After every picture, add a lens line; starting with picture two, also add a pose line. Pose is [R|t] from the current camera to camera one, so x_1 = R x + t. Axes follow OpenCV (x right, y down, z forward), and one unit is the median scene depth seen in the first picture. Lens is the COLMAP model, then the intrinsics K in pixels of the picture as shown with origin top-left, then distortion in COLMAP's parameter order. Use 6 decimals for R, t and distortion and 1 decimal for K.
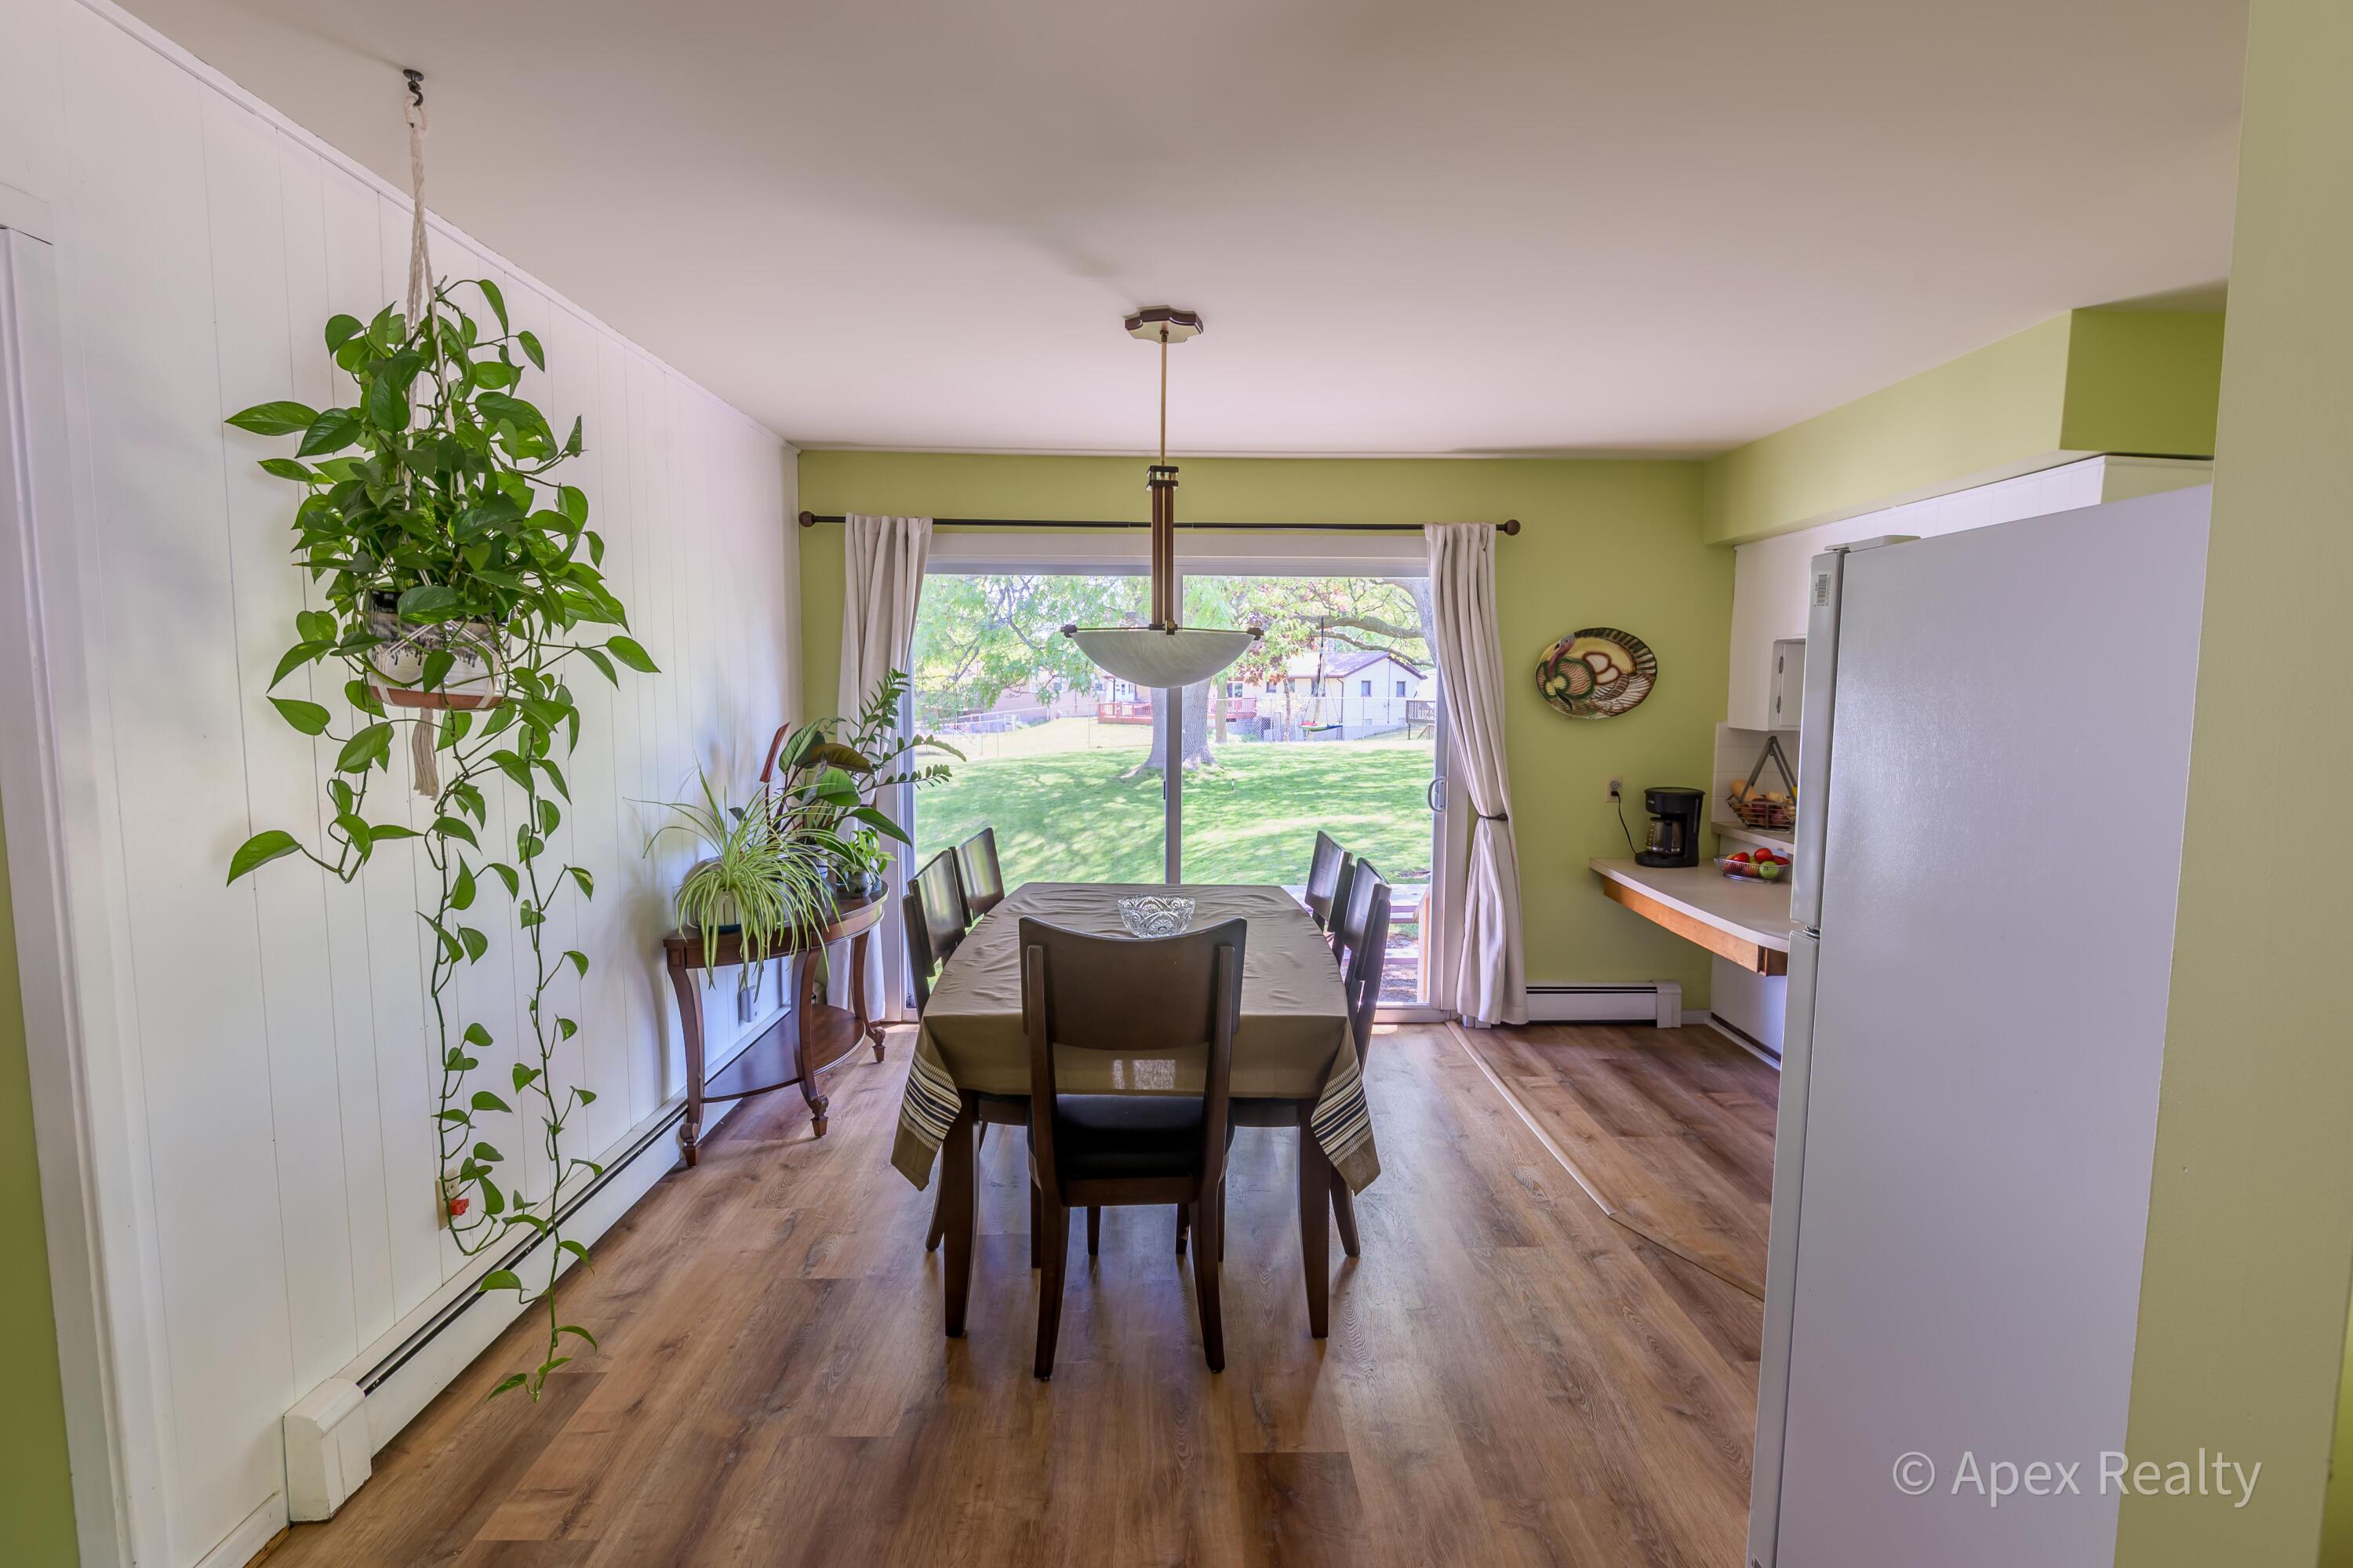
lens RADIAL K [[1069.1, 0, 1176.0], [0, 1069.1, 786.4], [0, 0, 1]] dist [-0.003379, -0.003587]
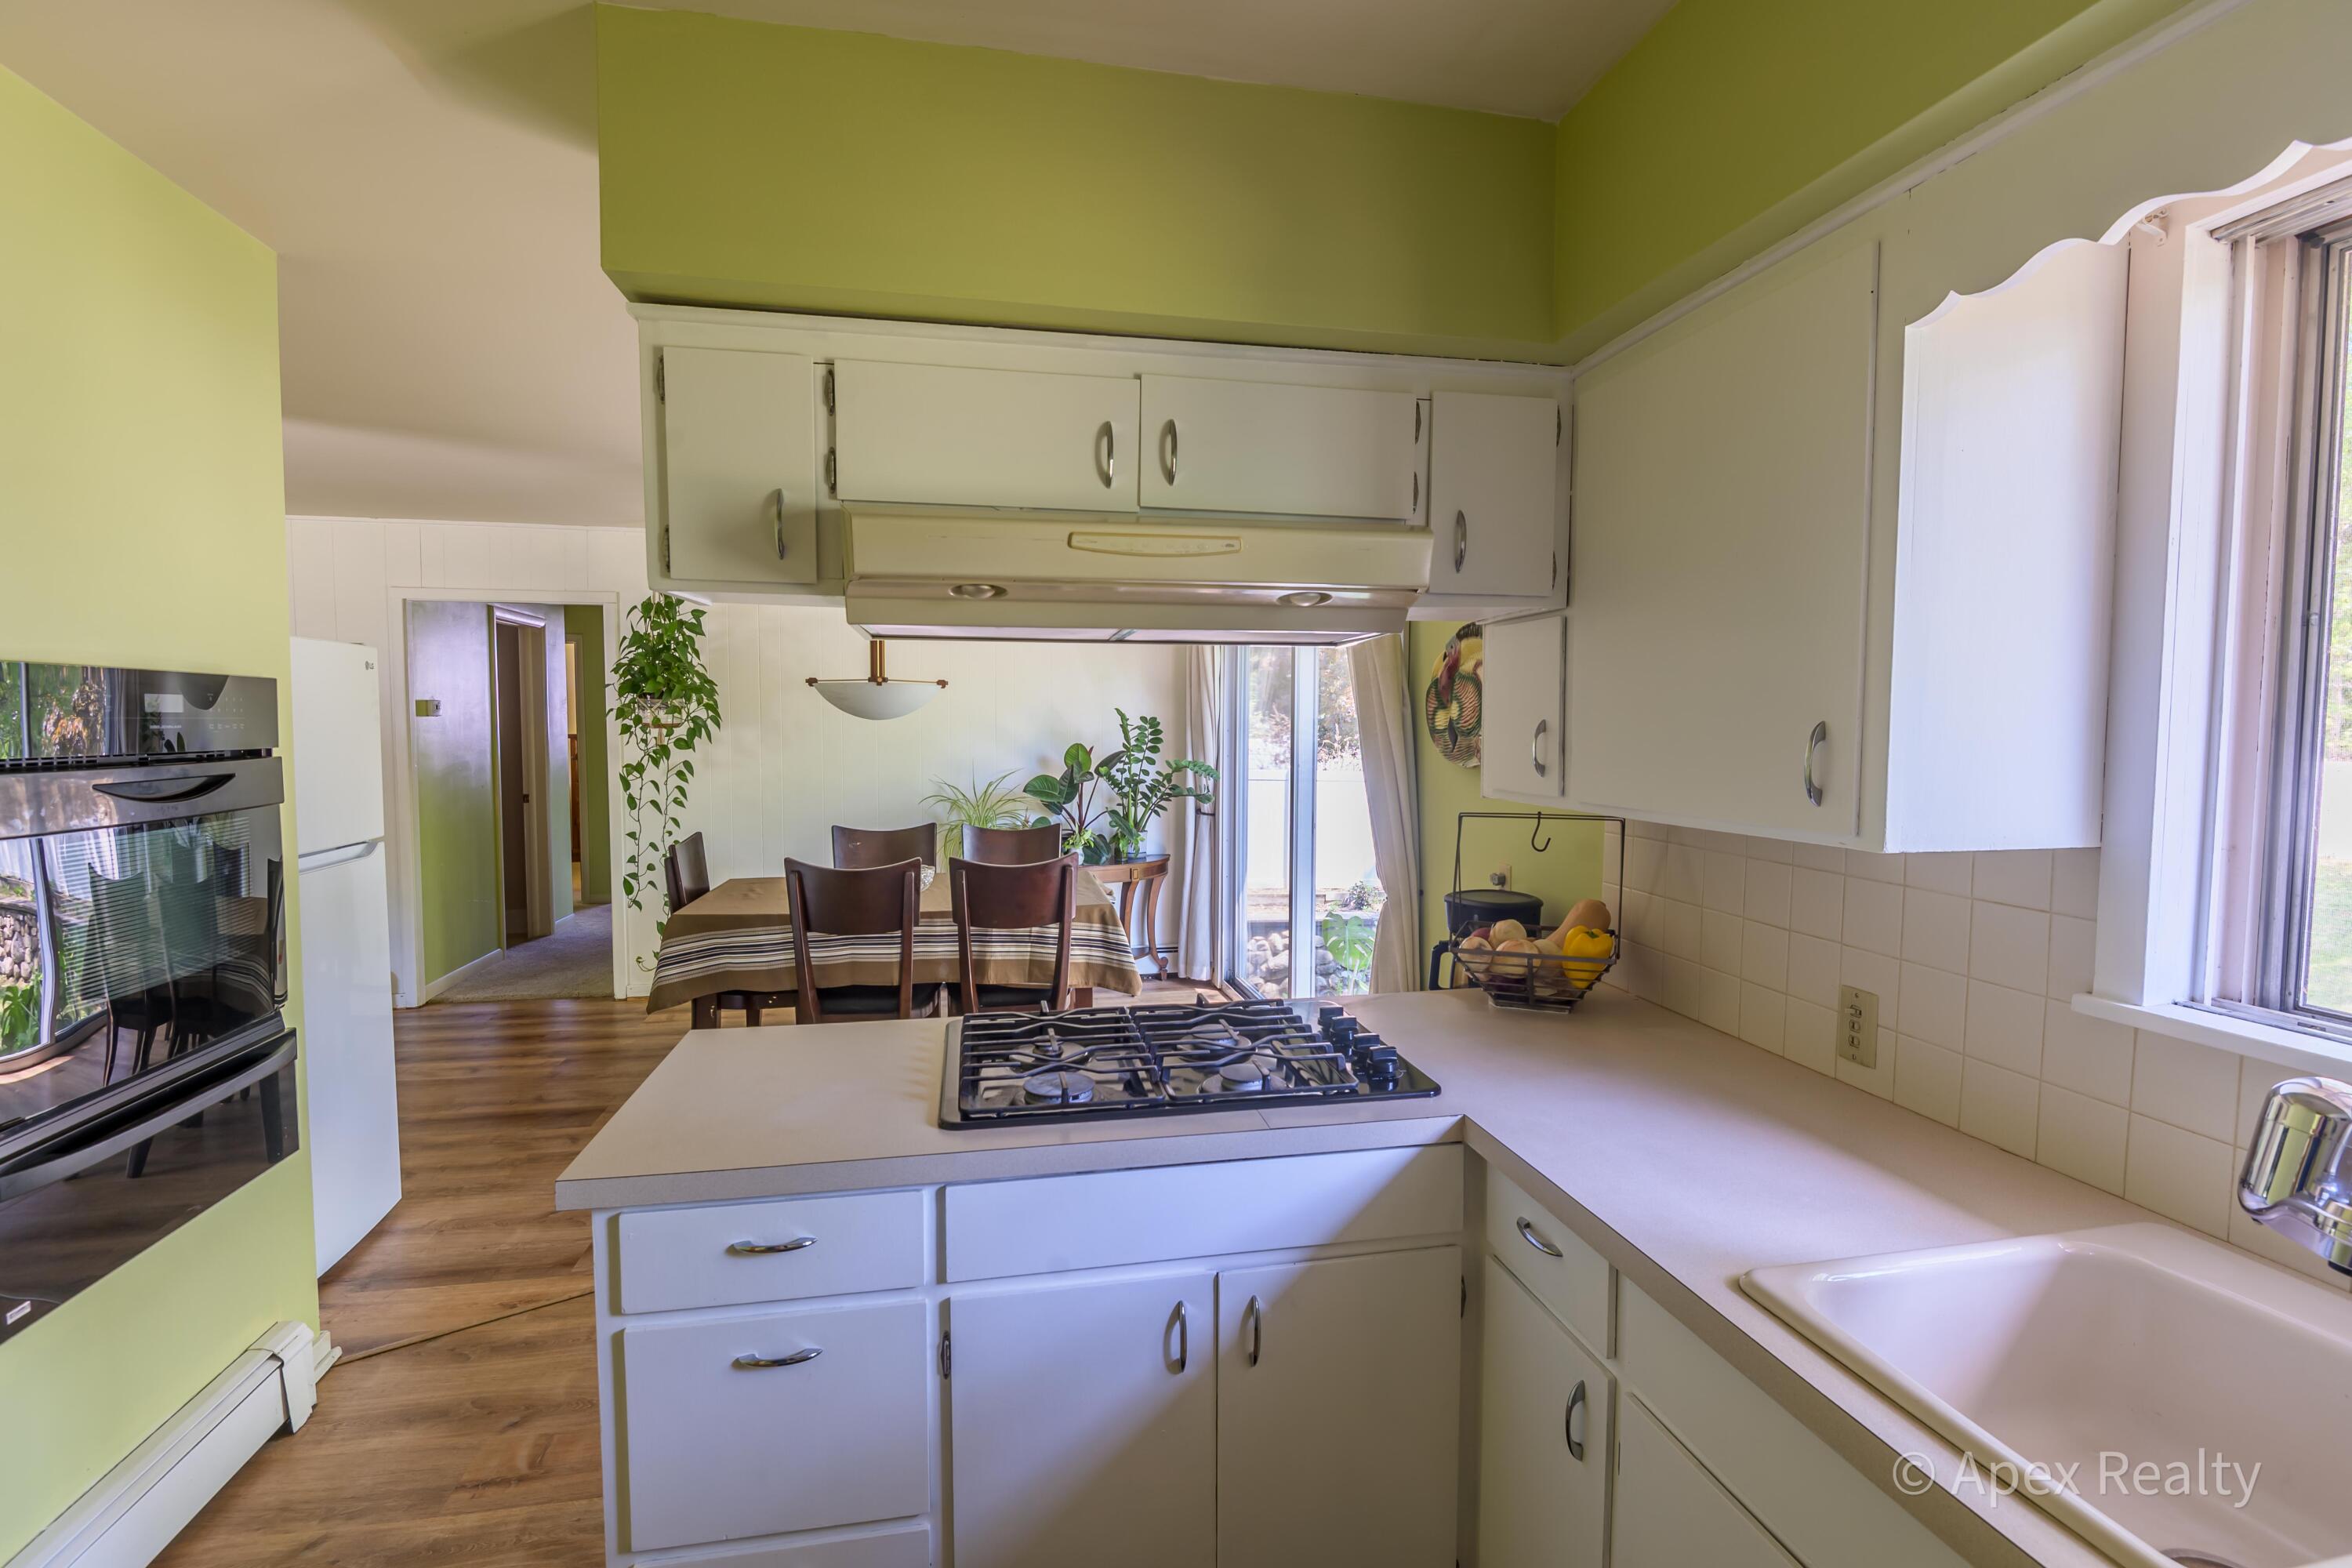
lens RADIAL K [[1068.7, 0, 1175.9], [0, 1068.7, 787.0], [0, 0, 1]] dist [-0.003379, -0.003587]
pose [[0.192332, 0.057975, -0.979616, 0.976431], [-0.092512, 0.994879, 0.040716, -0.061419], [0.976960, 0.082795, 0.196710, 0.709057]]
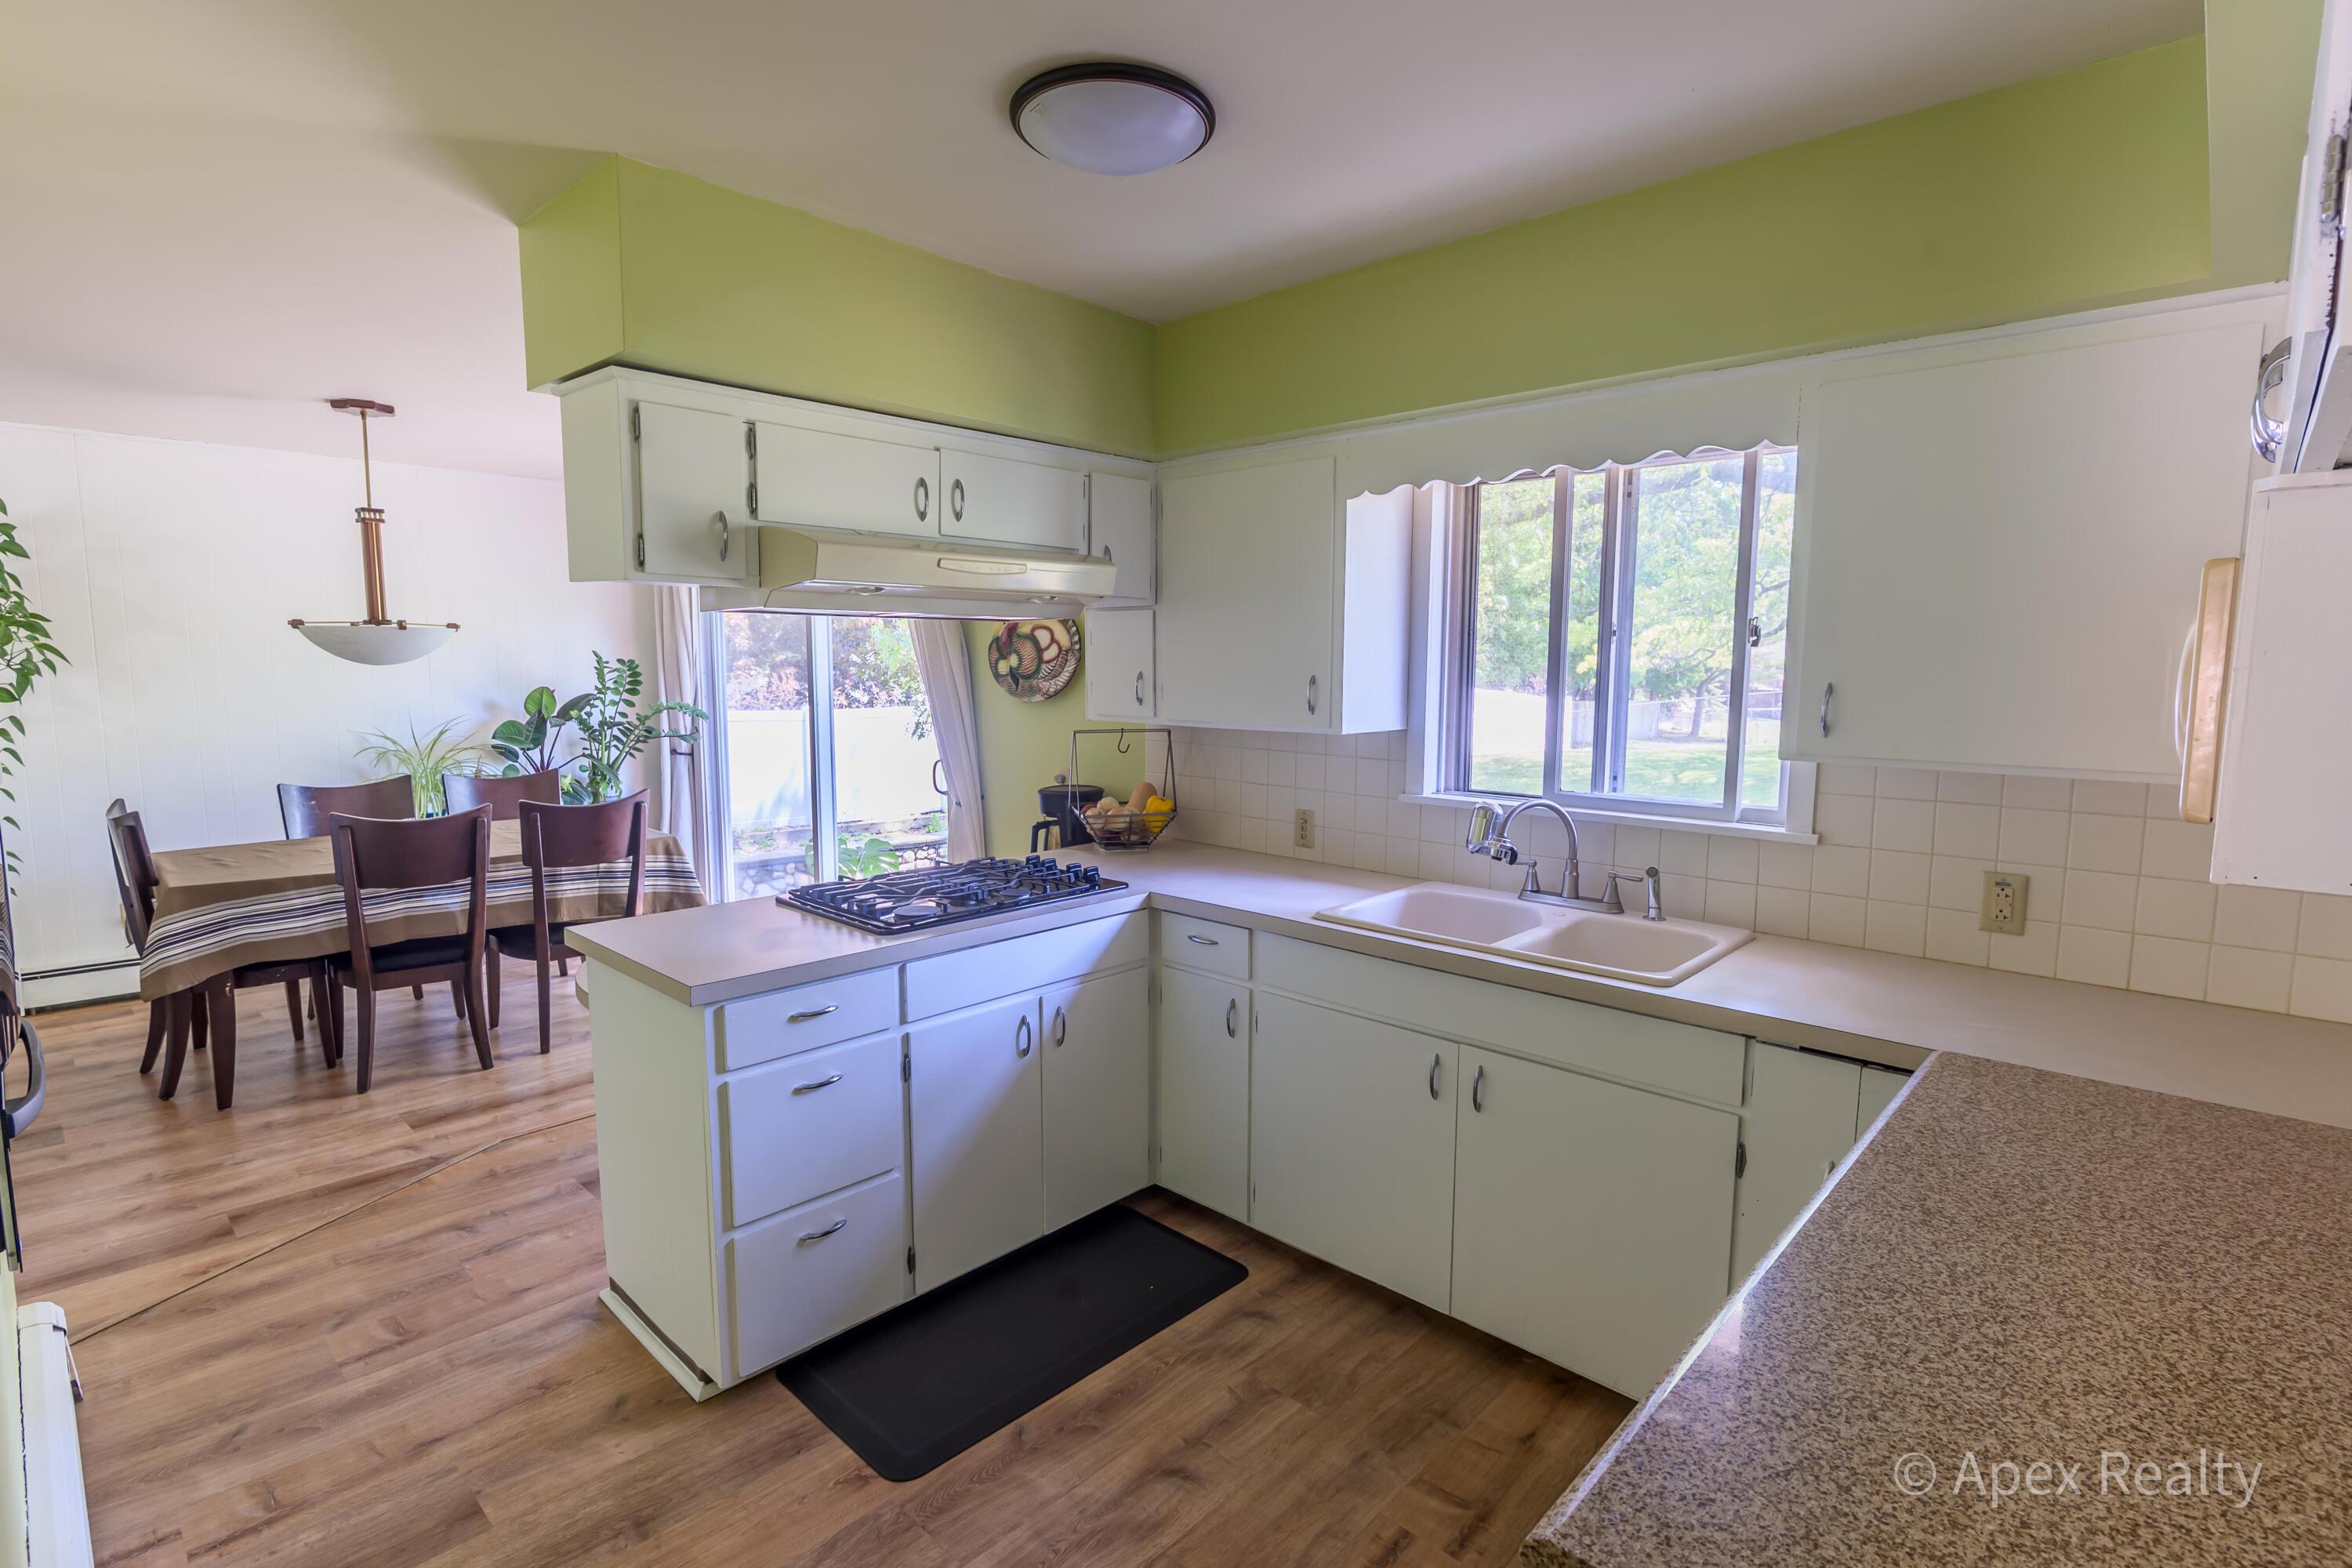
lens RADIAL K [[1068.7, 0, 1193.3], [0, 1068.7, 778.1], [0, 0, 1]] dist [-0.003379, -0.003587]
pose [[0.723363, 0.076948, -0.686167, 1.099482], [-0.067253, 0.996897, 0.040896, -0.045310], [0.687185, 0.016565, 0.726294, 0.451423]]
